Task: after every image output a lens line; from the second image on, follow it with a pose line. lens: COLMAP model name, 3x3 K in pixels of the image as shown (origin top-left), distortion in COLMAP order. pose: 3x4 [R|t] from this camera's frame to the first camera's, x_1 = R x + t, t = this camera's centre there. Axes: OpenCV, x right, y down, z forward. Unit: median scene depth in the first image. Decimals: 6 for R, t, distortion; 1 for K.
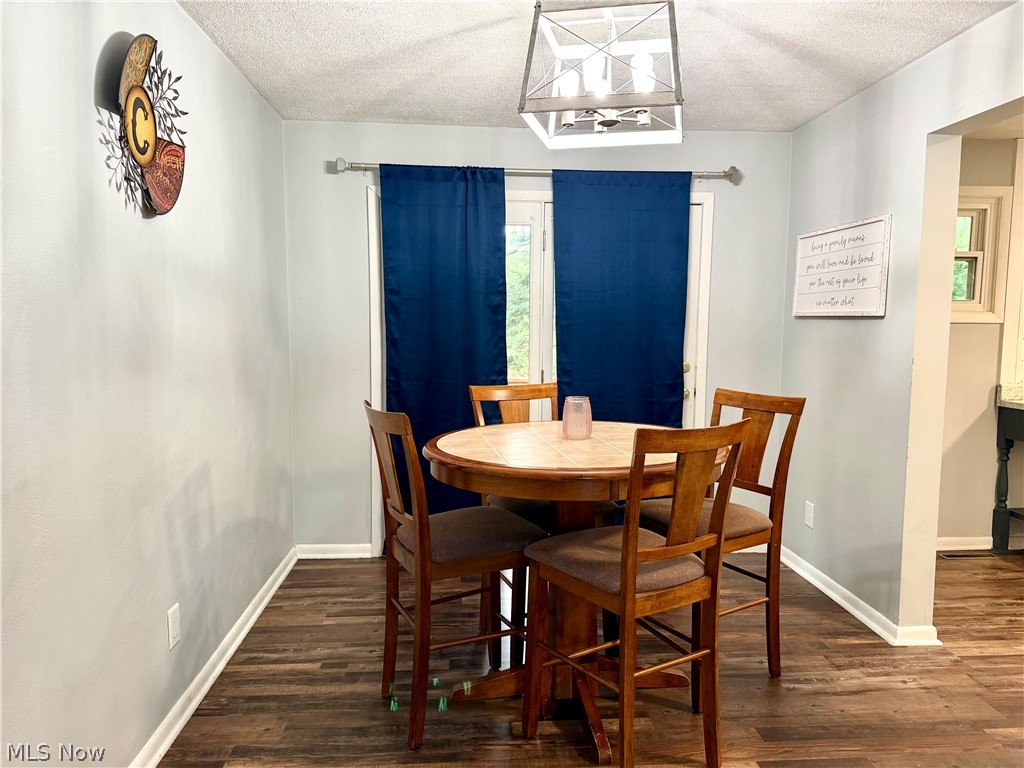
lens RADIAL K [[723.7, 0, 514.3], [0, 723.7, 388.4], [0, 0, 1]] dist [0.116066, -0.176805]
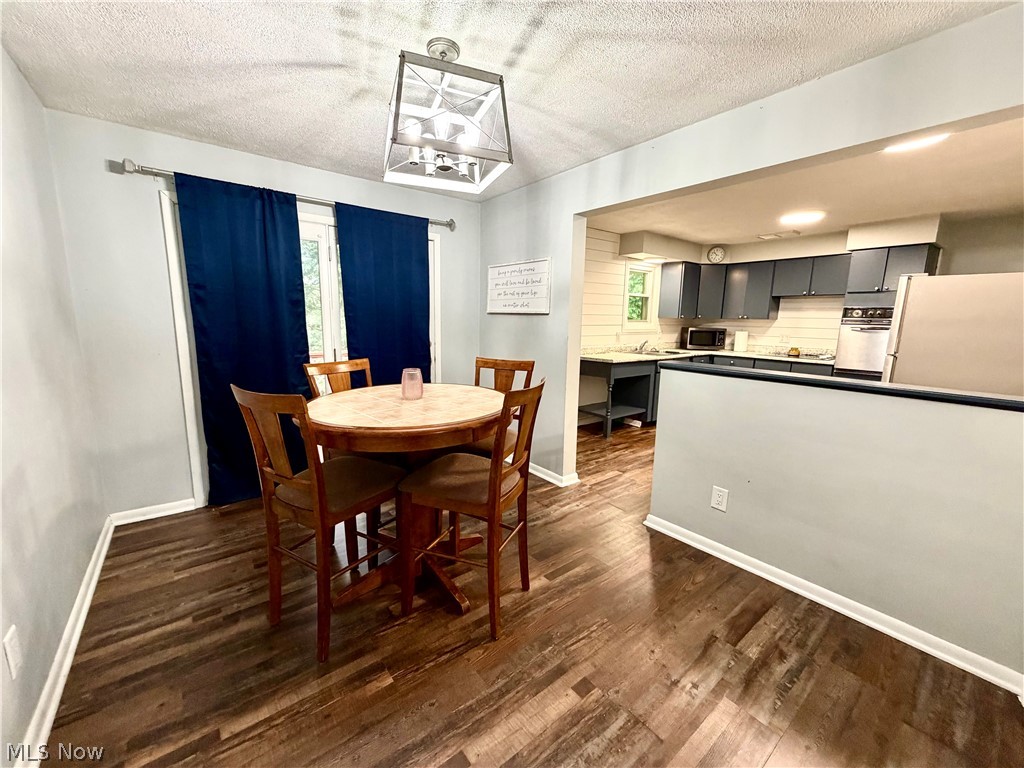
lens RADIAL K [[409.0, 0, 509.7], [0, 409.0, 383.8], [0, 0, 1]] dist [0.002202, 0.000551]
pose [[0.826514, -0.083938, 0.556623, -0.158188], [0.041350, 0.995202, 0.088676, -0.017403], [-0.561396, -0.050275, 0.826019, 0.195676]]
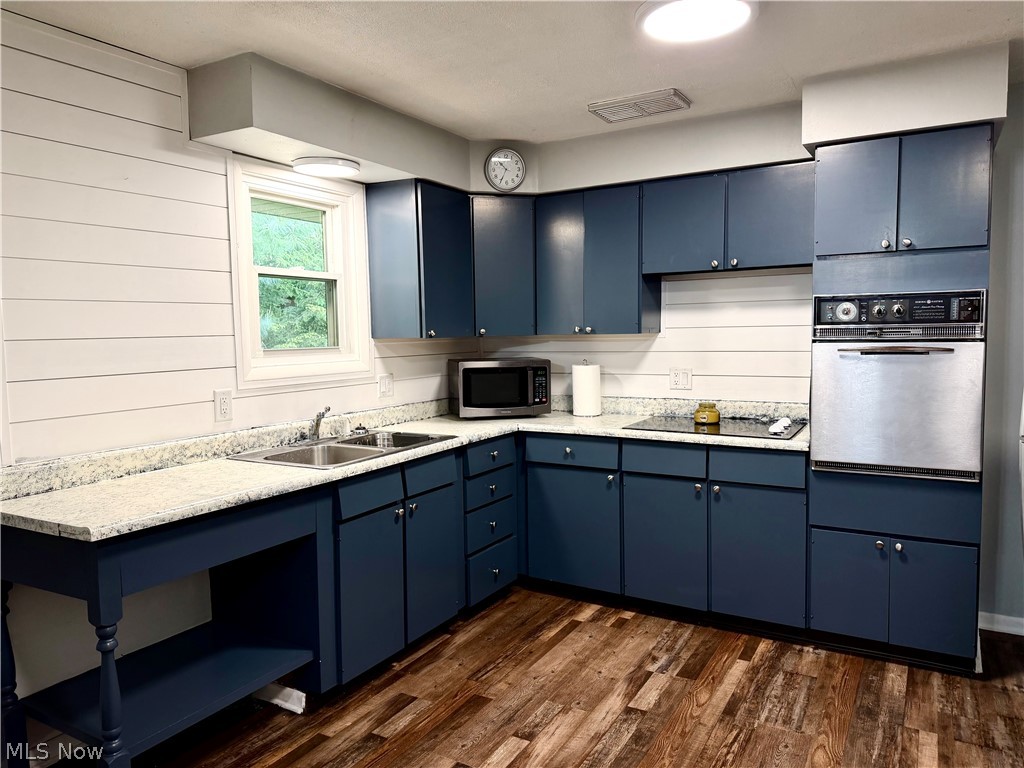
lens RADIAL K [[729.8, 0, 507.0], [0, 729.8, 379.9], [0, 0, 1]] dist [0.045659, -0.042022]
pose [[0.563742, -0.072840, 0.822733, 0.600363], [0.097716, 0.994990, 0.021135, -0.058770], [-0.820150, 0.068479, 0.568035, 0.522826]]
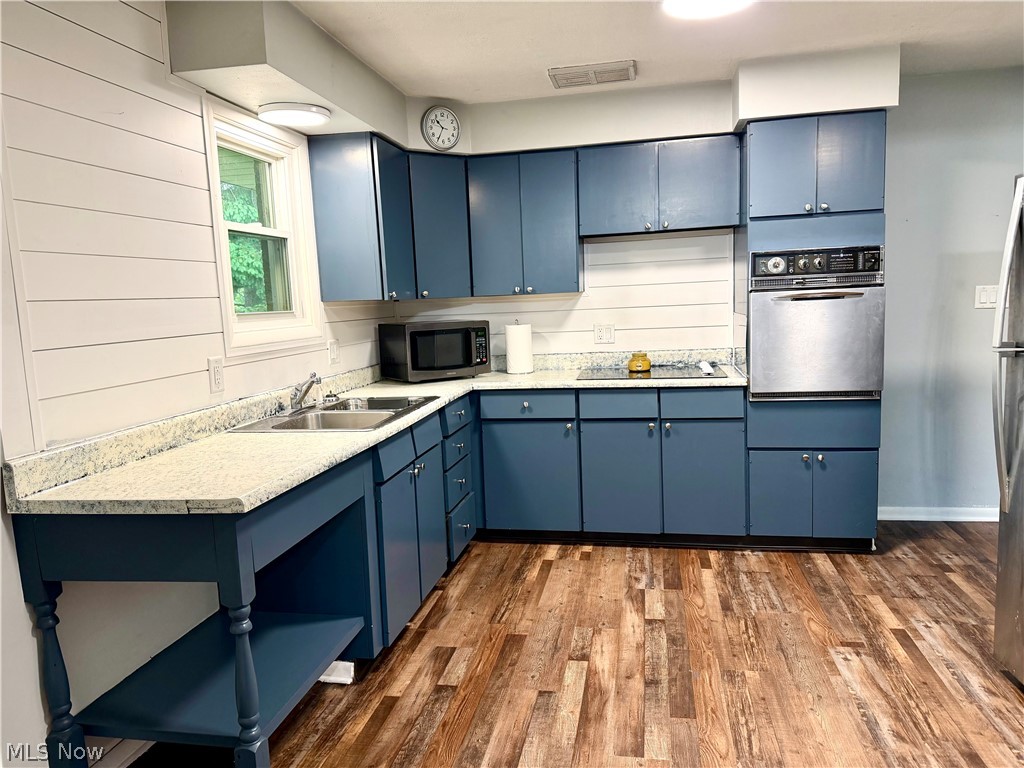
lens RADIAL K [[723.7, 0, 514.3], [0, 723.7, 388.4], [0, 0, 1]] dist [0.116066, -0.176805]
pose [[0.250479, -0.136287, 0.958481, 0.440503], [0.134157, 0.985376, 0.105052, -0.069288], [-0.958782, 0.102274, 0.265100, 0.792917]]
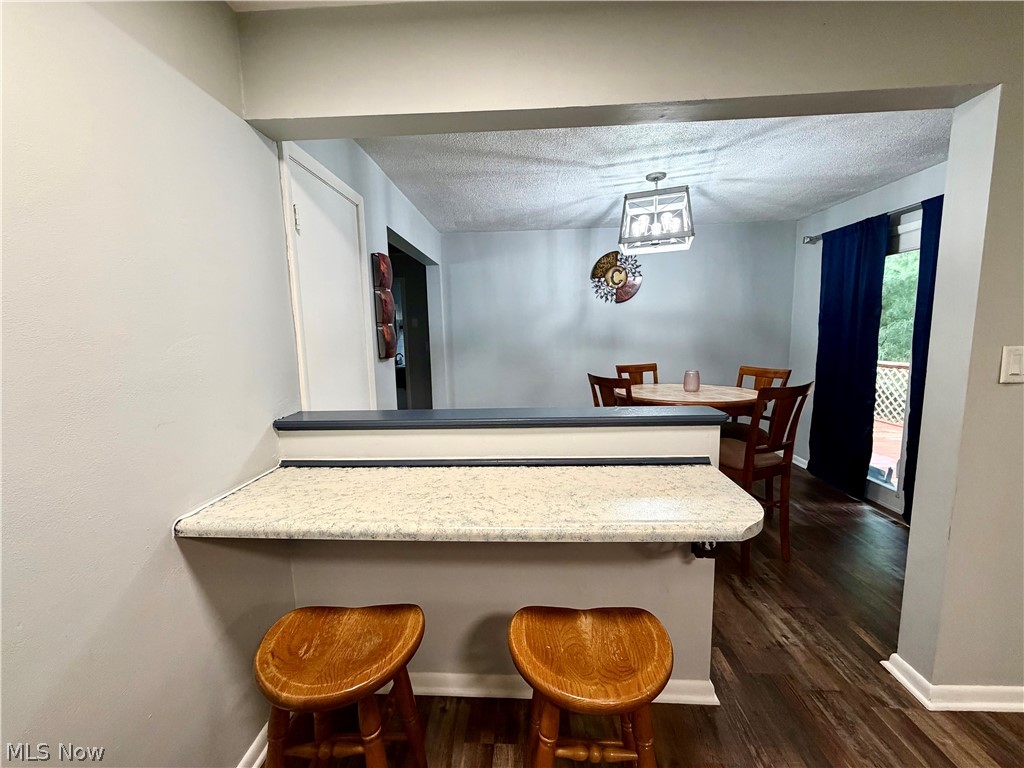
lens RADIAL K [[409.0, 0, 509.7], [0, 409.0, 383.8], [0, 0, 1]] dist [0.002202, 0.000551]
pose [[-0.116850, 0.119896, -0.985886, 1.005638], [-0.072165, 0.989037, 0.128832, -0.048376], [0.990524, 0.086200, -0.106917, 0.506028]]
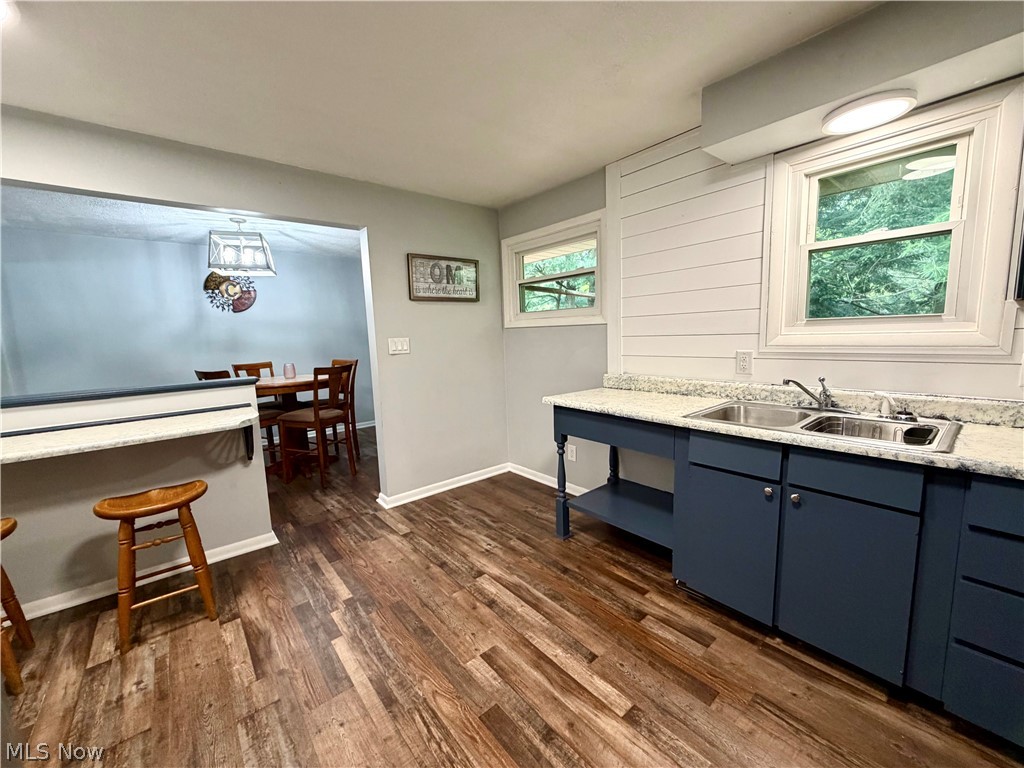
lens RADIAL K [[409.0, 0, 509.7], [0, 409.0, 383.8], [0, 0, 1]] dist [0.002202, 0.000551]
pose [[0.582897, 0.076744, -0.808914, 1.472512], [-0.038468, 0.997020, 0.066870, -0.037677], [0.811635, -0.007861, 0.584112, 0.621246]]
